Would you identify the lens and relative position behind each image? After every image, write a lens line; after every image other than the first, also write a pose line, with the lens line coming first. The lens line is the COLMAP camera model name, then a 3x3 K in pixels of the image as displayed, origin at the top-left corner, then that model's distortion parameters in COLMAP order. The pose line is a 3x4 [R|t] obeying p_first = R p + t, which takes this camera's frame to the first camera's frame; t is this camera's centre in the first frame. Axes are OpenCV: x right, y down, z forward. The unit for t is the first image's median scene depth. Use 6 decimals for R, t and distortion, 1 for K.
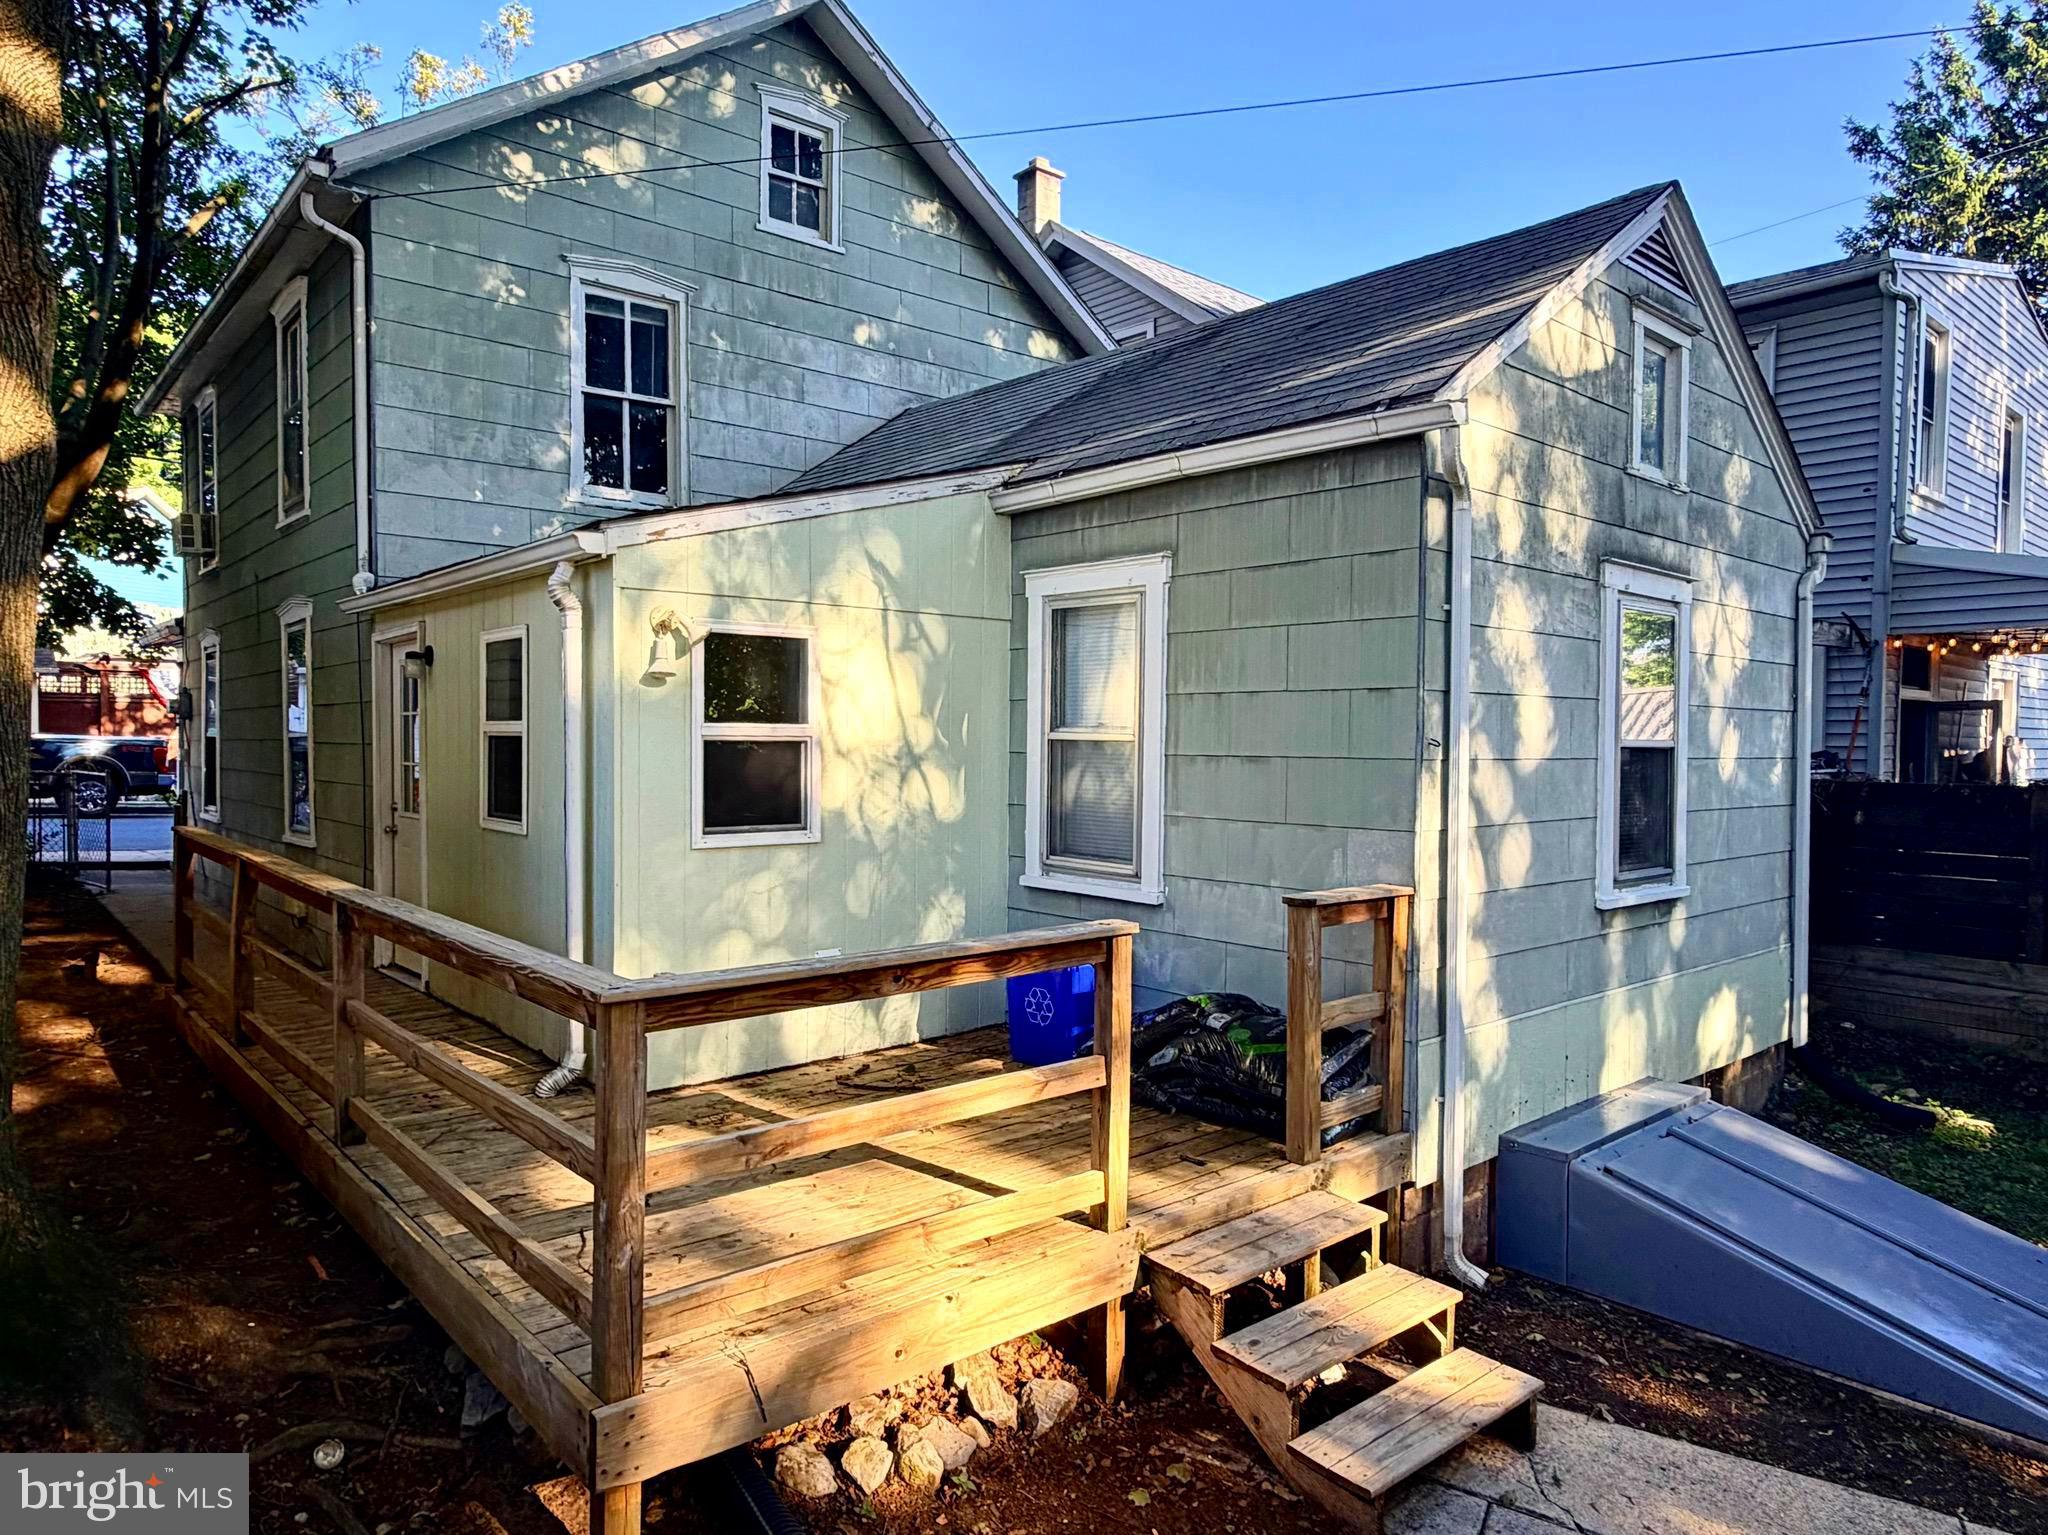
lens RADIAL K [[1278.4, 0, 1024.0], [0, 1278.4, 767.5], [0, 0, 1]] dist [0.001751, 0.000320]
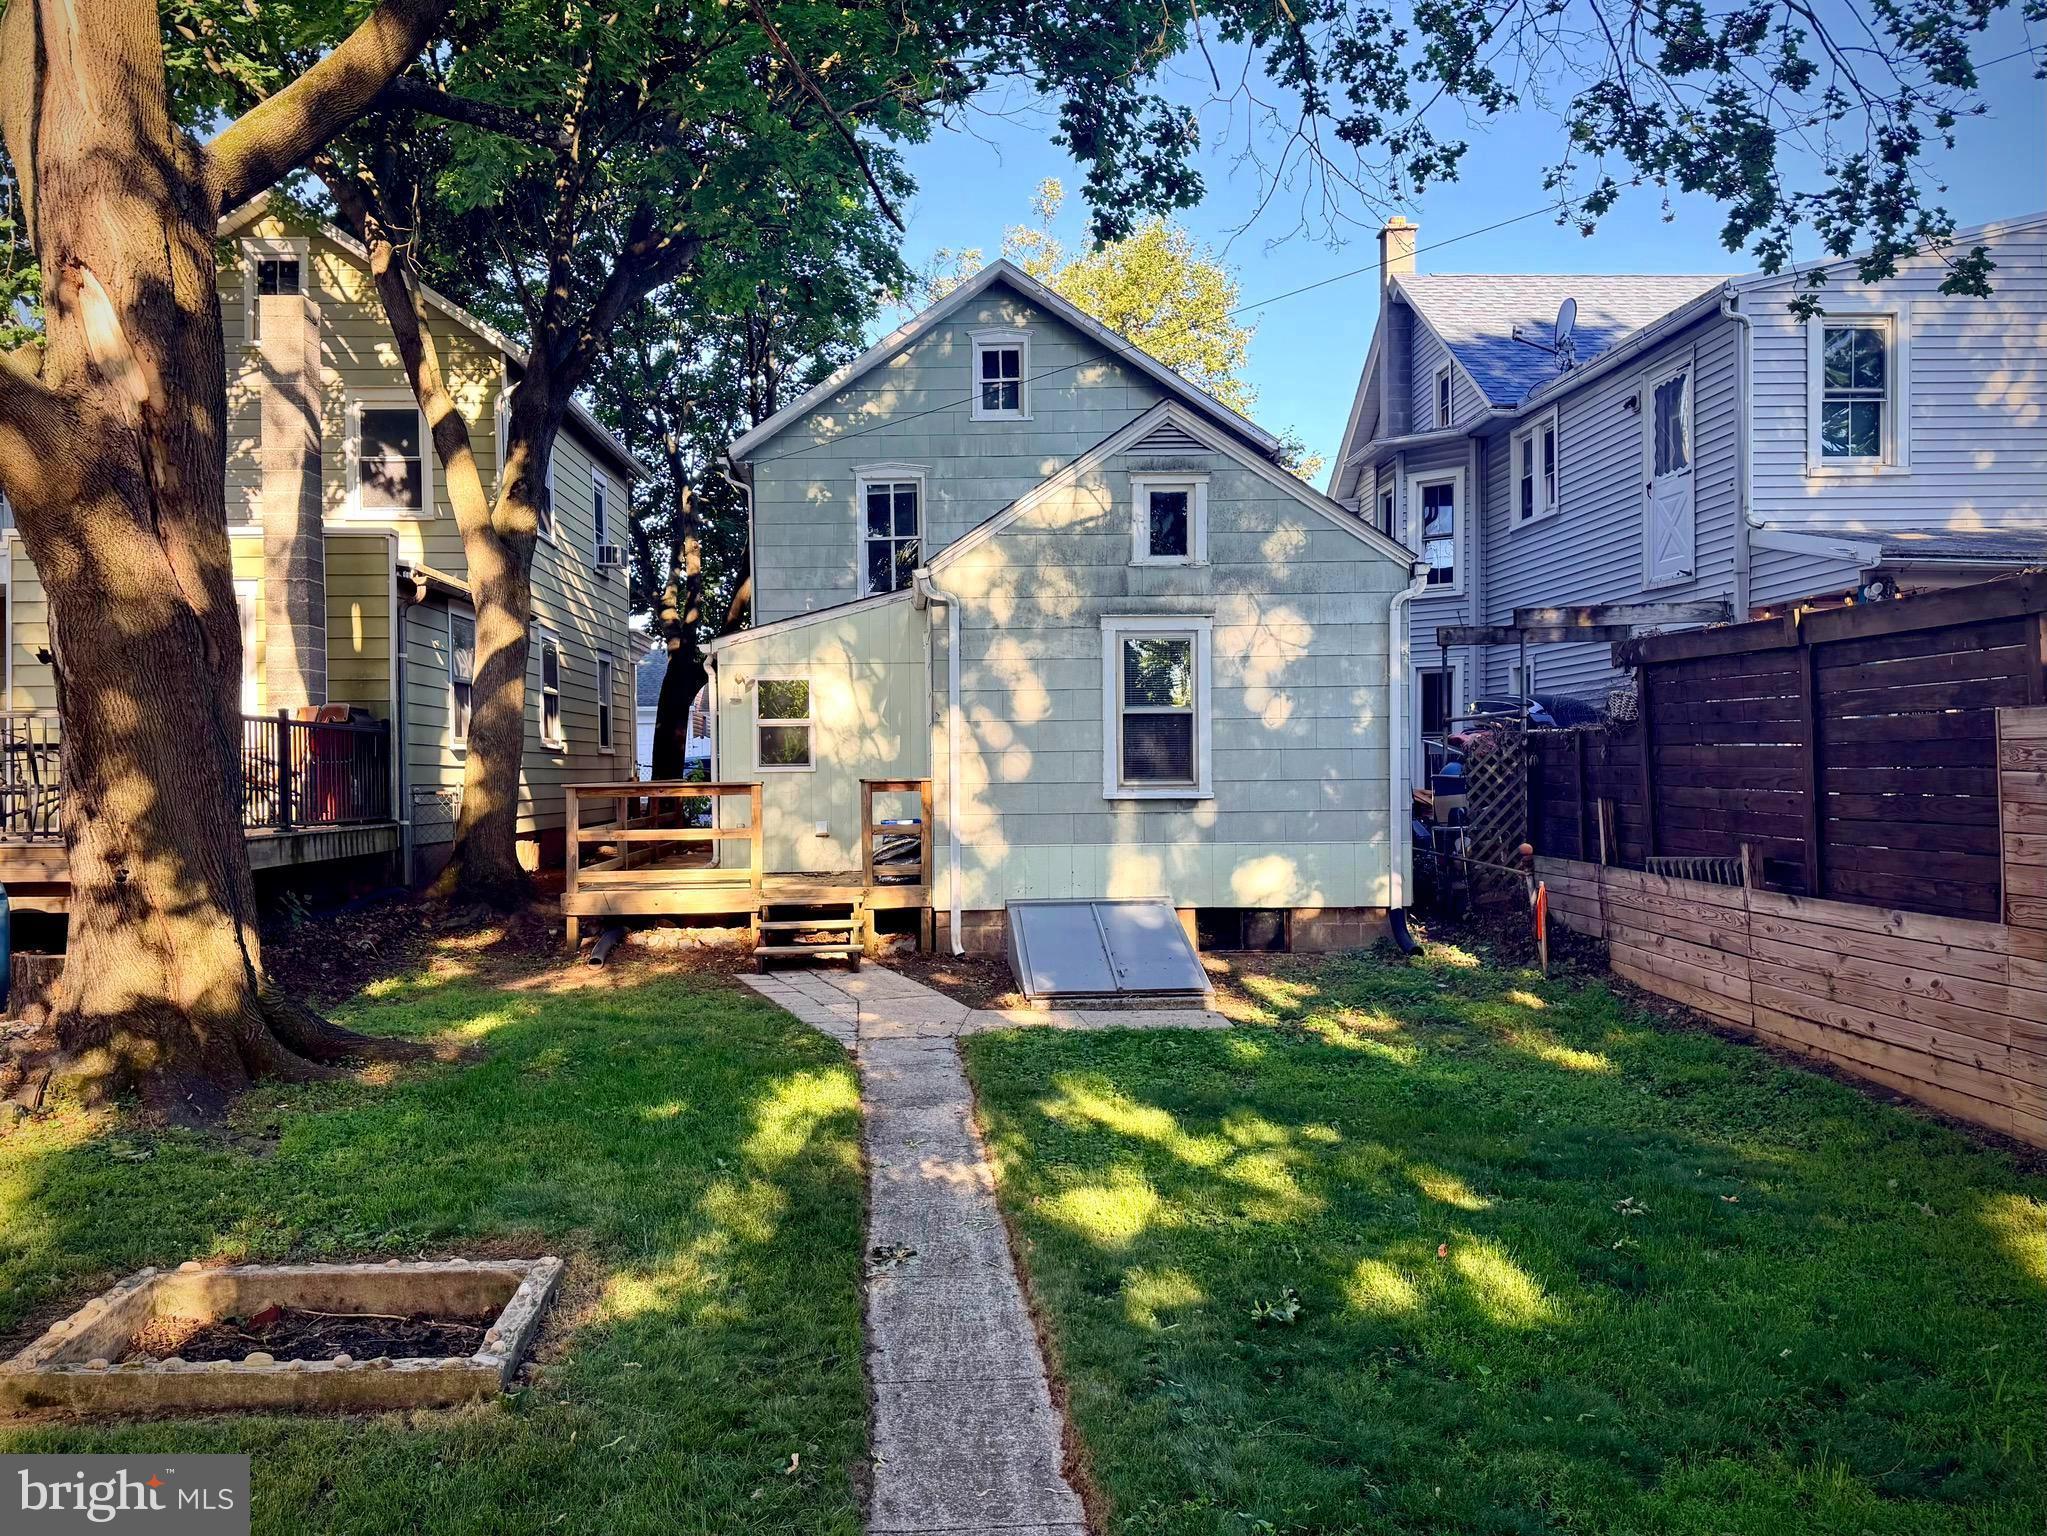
lens RADIAL K [[1581.1, 0, 1023.5], [0, 1581.1, 768.0], [0, 0, 1]] dist [0.237990, 0.000064]
pose [[0.789449, -0.021886, -0.613426, 1.636083], [0.008126, 0.999649, -0.025209, 0.112796], [0.613763, 0.014917, 0.789350, -0.852698]]
